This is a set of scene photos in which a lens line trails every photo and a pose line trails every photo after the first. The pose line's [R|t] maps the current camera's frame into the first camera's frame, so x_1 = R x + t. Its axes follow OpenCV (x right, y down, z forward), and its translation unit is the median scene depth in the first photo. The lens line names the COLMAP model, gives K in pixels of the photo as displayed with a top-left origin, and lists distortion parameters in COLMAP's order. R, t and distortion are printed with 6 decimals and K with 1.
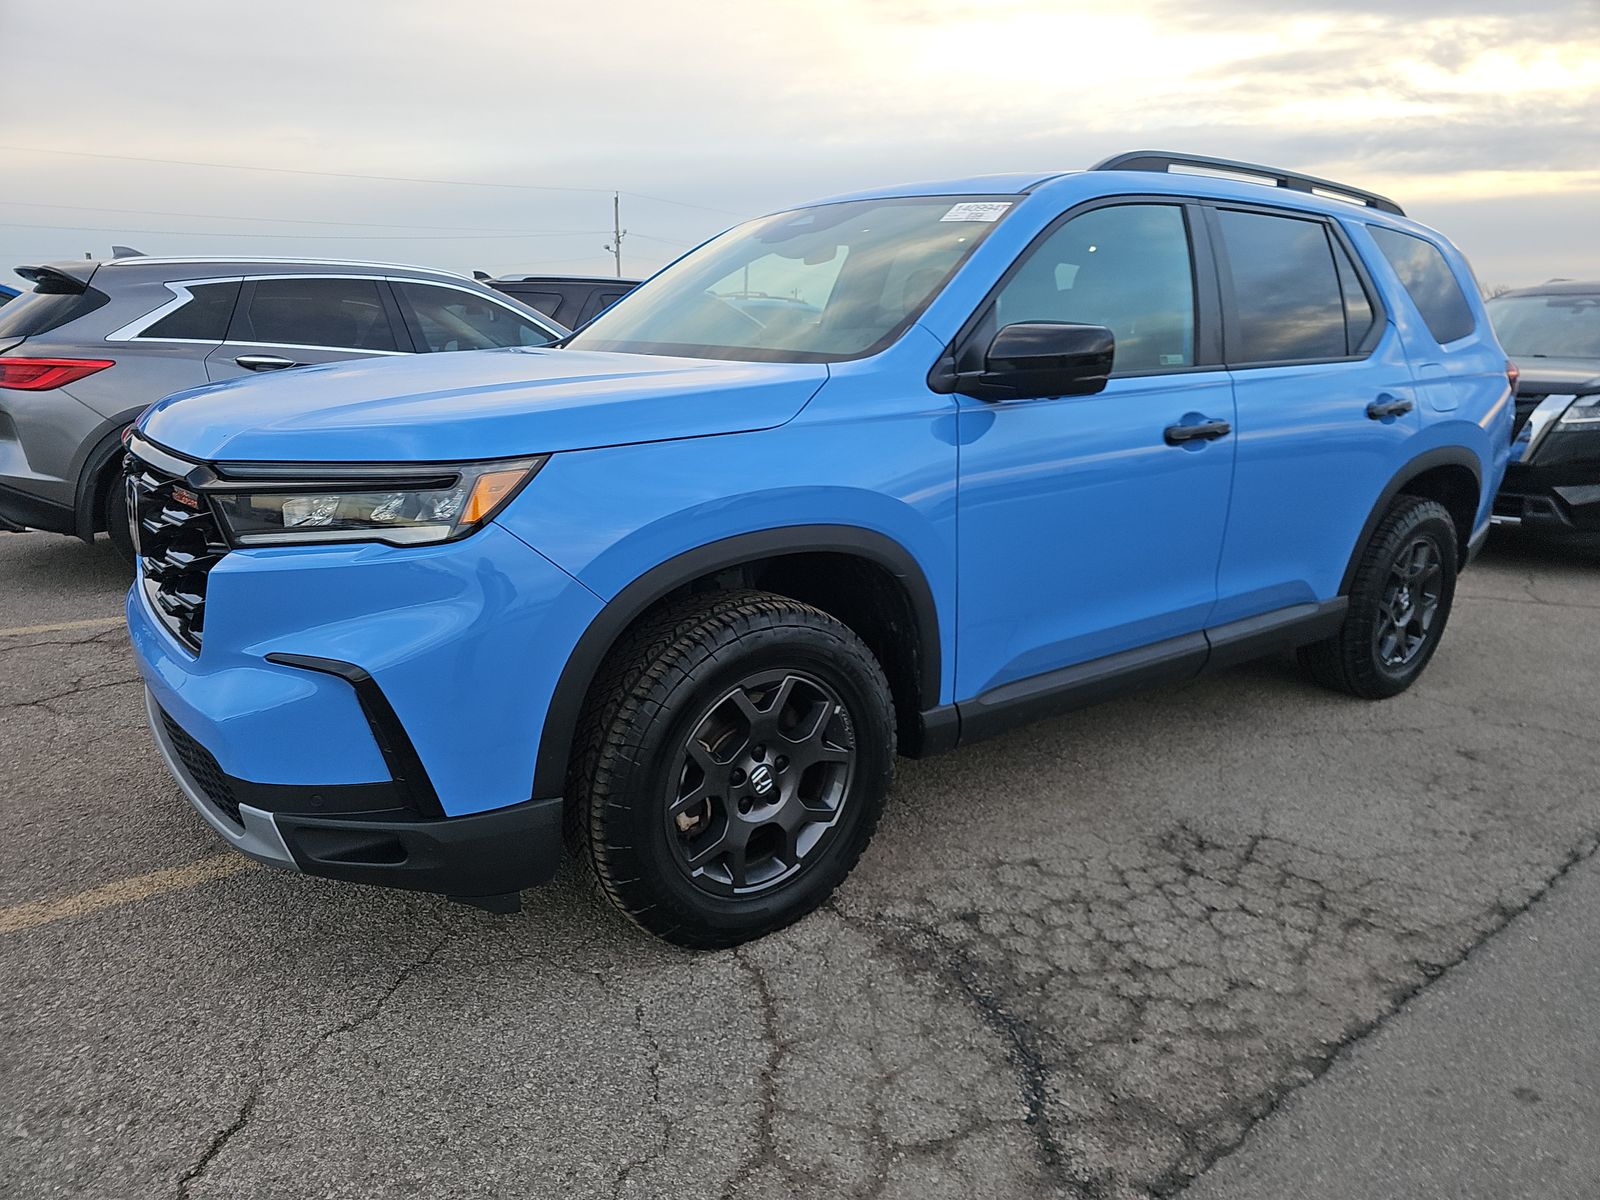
lens RADIAL K [[1086.0, 0, 800.0], [0, 1086.0, 600.0], [0, 0, 1]] dist [0.000961, -0.007187]
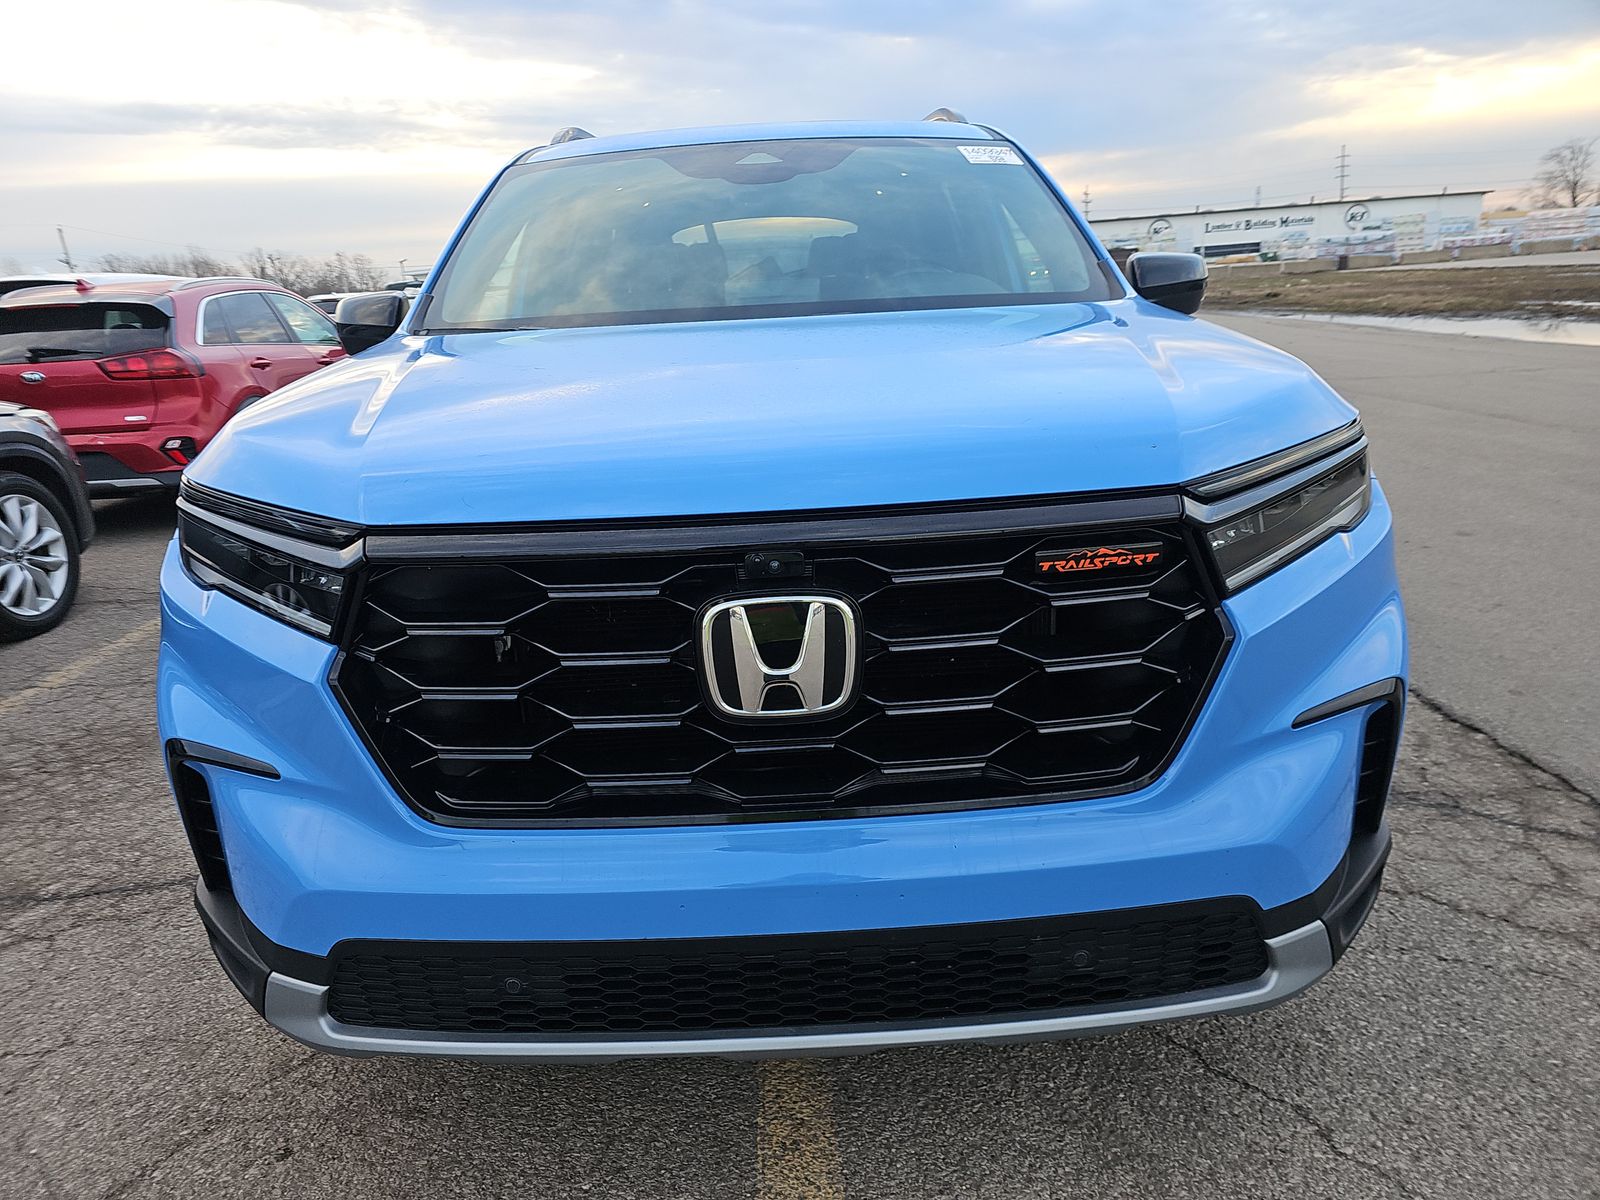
lens RADIAL K [[1086.0, 0, 800.0], [0, 1086.0, 600.0], [0, 0, 1]] dist [0.000961, -0.007187]
pose [[0.572022, -0.260988, 0.777609, -1.071306], [0.246304, 0.958931, 0.140660, -0.173656], [-0.782384, 0.111068, 0.612812, 0.716118]]
